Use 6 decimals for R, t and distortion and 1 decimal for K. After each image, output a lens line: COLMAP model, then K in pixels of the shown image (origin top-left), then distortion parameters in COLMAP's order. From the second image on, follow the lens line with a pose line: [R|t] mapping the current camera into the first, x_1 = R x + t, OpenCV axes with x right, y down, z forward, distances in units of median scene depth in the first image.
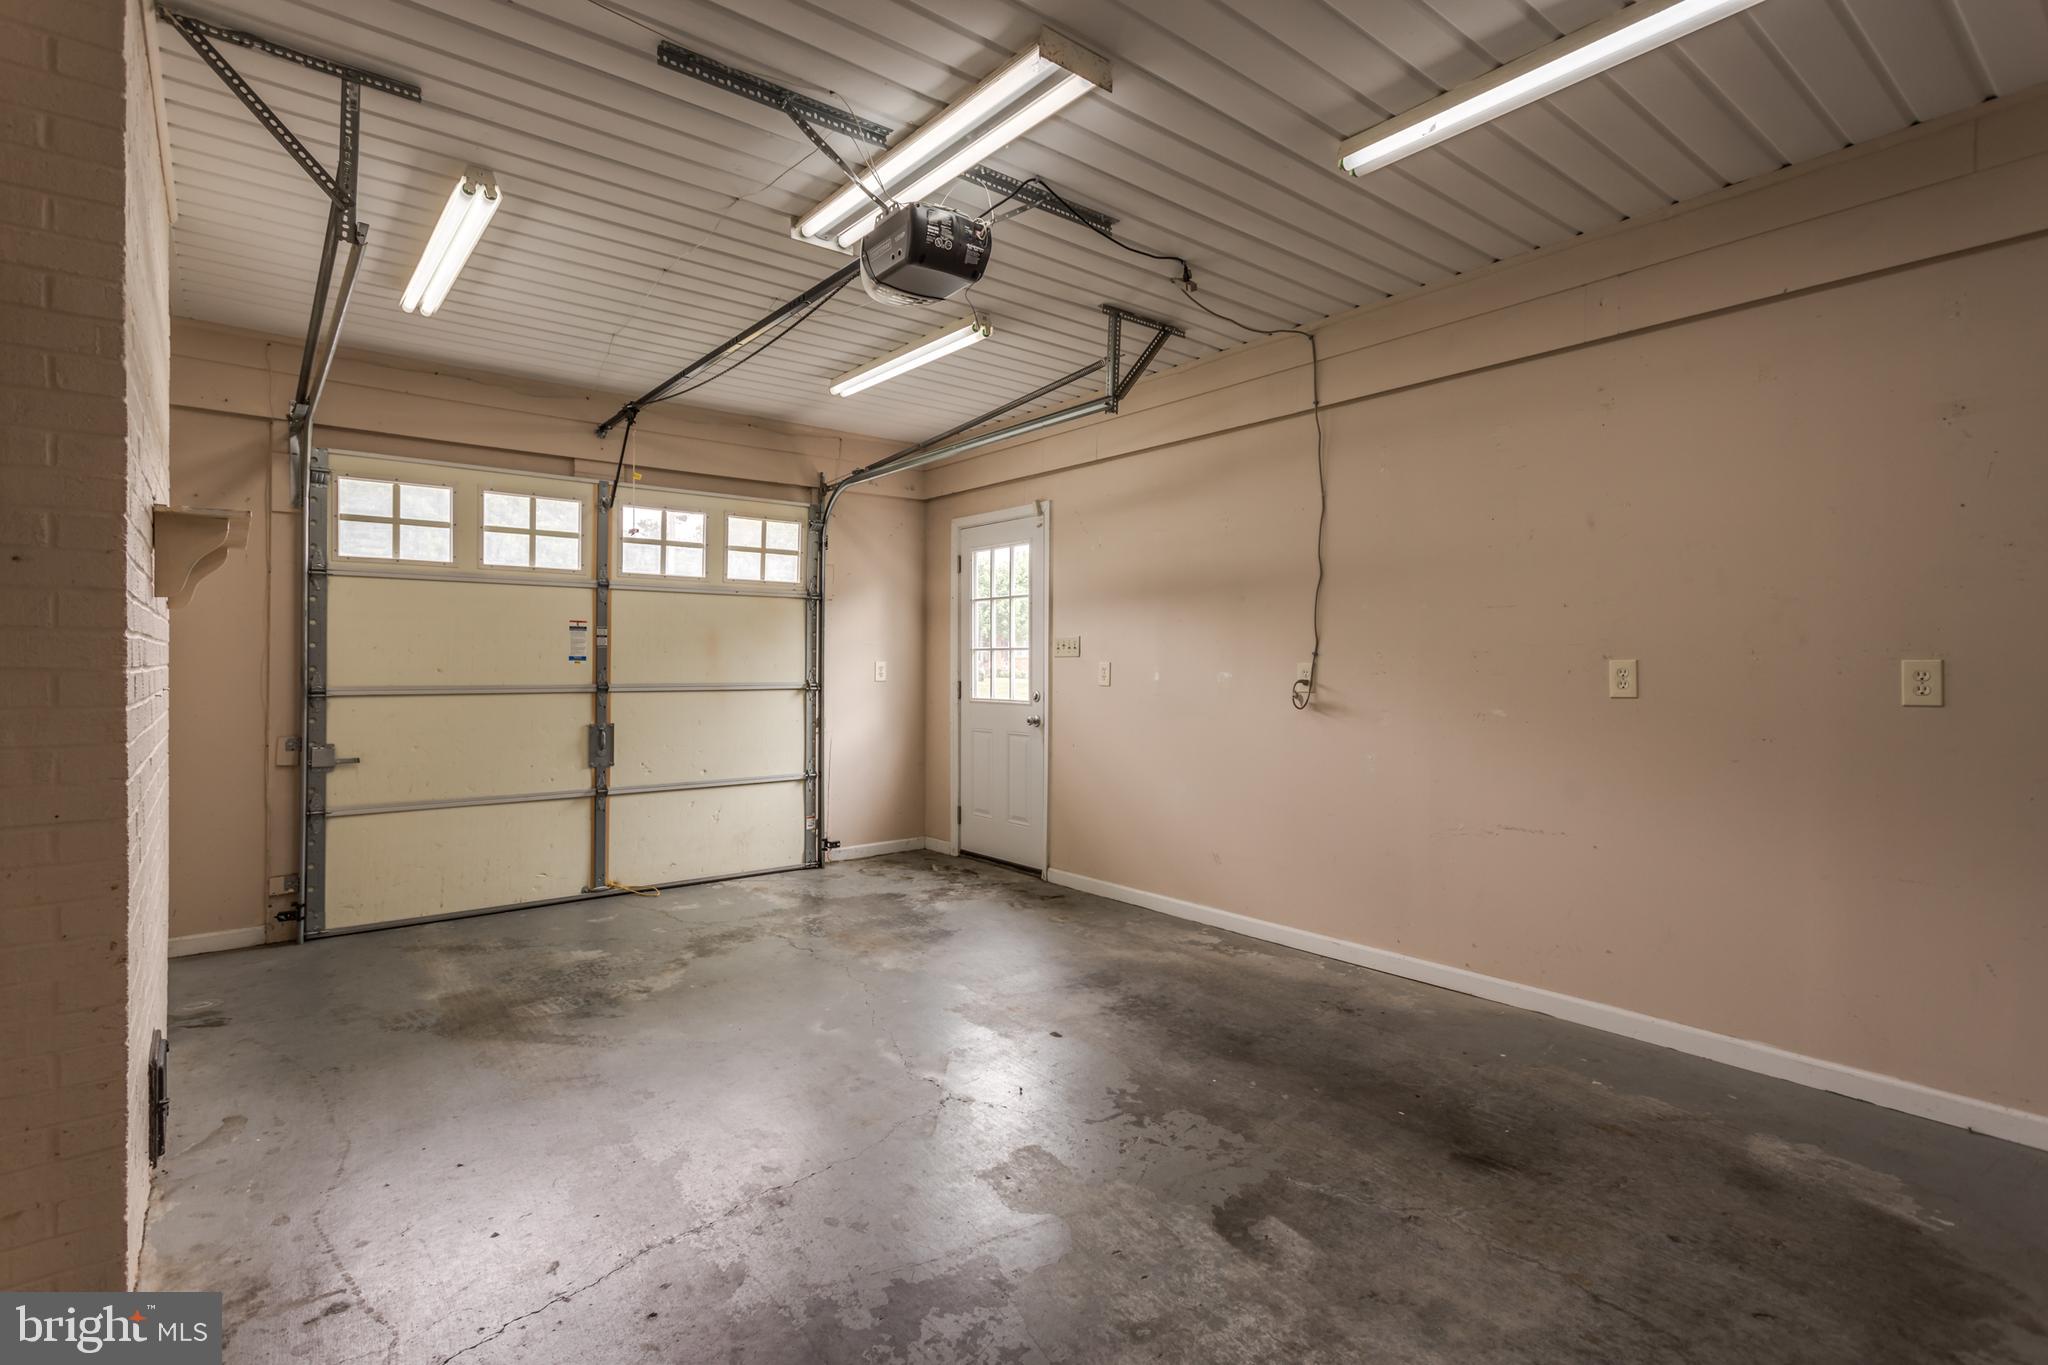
lens RADIAL K [[957.7, 0, 1034.6], [0, 957.7, 672.5], [0, 0, 1]] dist [0.001656, 0.000898]
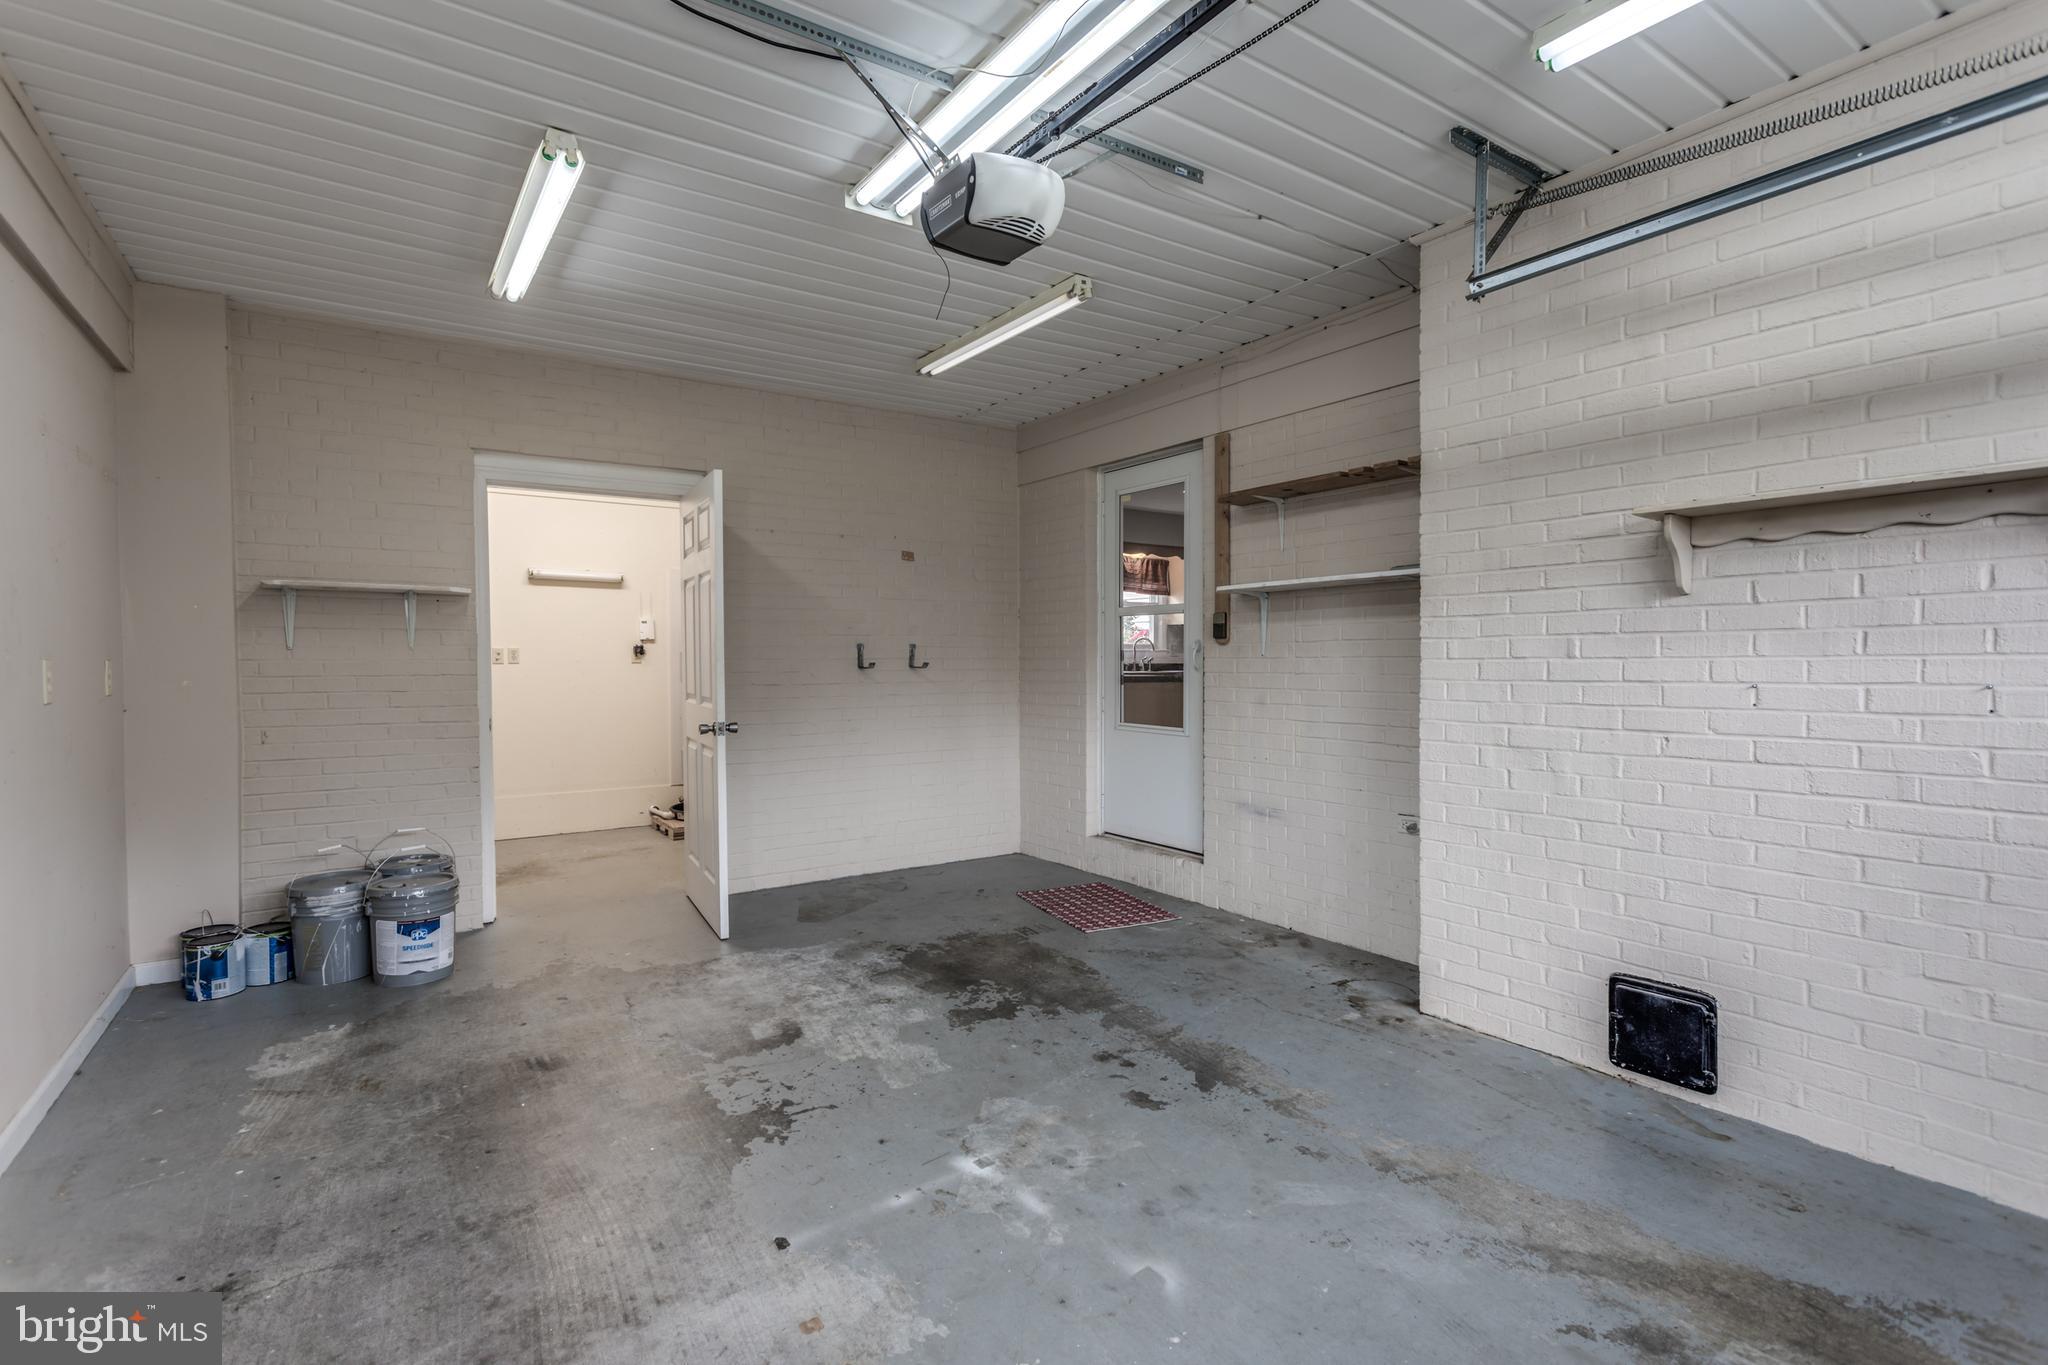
lens RADIAL K [[957.7, 0, 1034.6], [0, 957.7, 672.5], [0, 0, 1]] dist [0.001656, 0.000898]
pose [[-0.996436, 0.004413, 0.084233, -0.252174], [0.006266, 0.999744, 0.021756, -0.015442], [-0.084116, 0.022207, -0.996209, 2.034070]]
